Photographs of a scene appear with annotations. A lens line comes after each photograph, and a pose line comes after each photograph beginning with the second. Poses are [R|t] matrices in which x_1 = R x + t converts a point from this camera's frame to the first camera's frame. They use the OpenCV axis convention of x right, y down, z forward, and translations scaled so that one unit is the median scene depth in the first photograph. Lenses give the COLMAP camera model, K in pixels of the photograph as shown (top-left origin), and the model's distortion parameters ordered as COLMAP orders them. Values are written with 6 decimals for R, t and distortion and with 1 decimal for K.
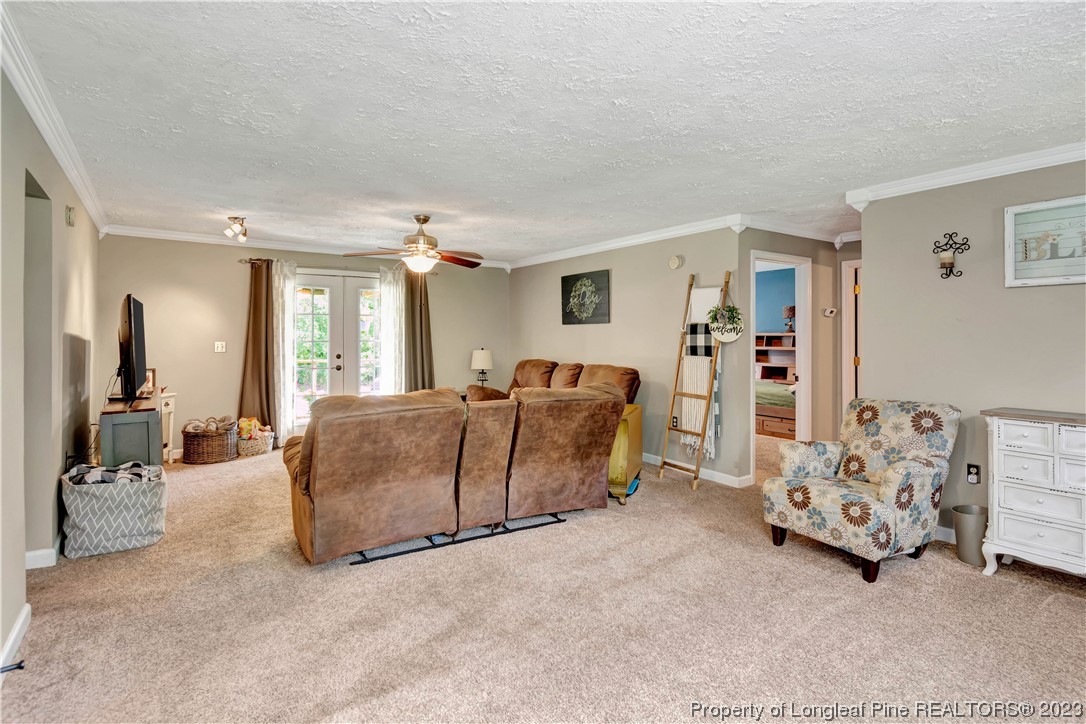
lens RADIAL K [[576.5, 0, 533.2], [0, 576.5, 337.2], [0, 0, 1]] dist [0.000798, -0.001311]
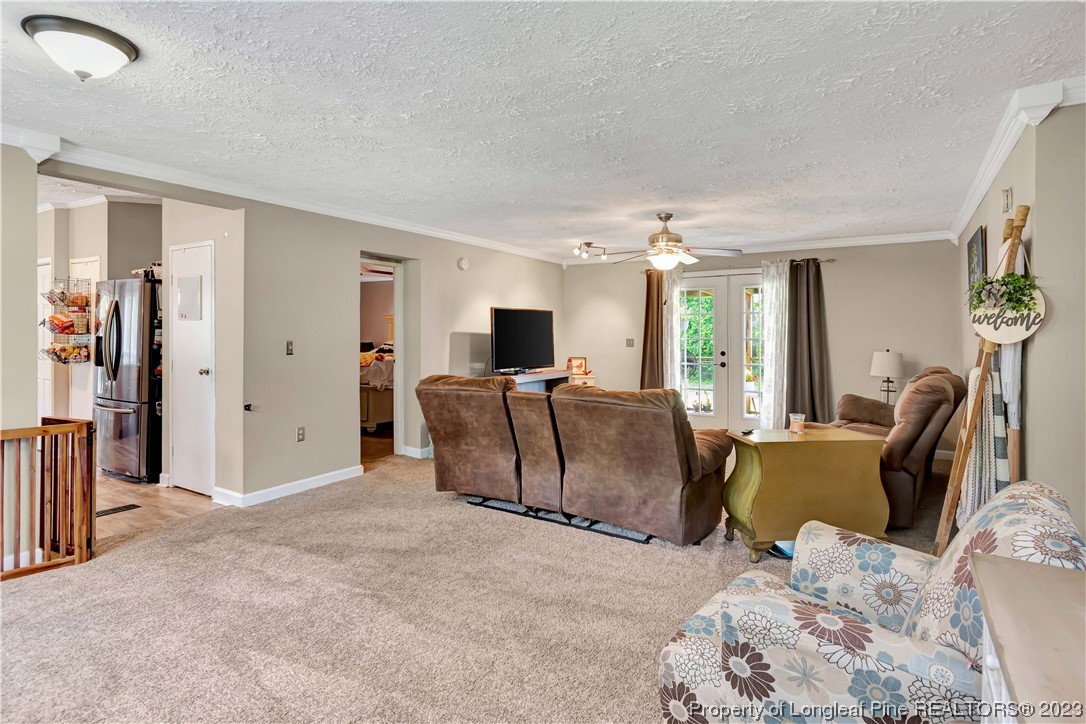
lens RADIAL K [[576.5, 0, 564.0], [0, 576.5, 331.4], [0, 0, 1]] dist [0.000798, -0.001311]
pose [[0.405355, -0.004533, -0.914148, 0.805756], [-0.004112, 0.999969, -0.006782, 0.002978], [0.914150, 0.006508, 0.405324, 0.529049]]
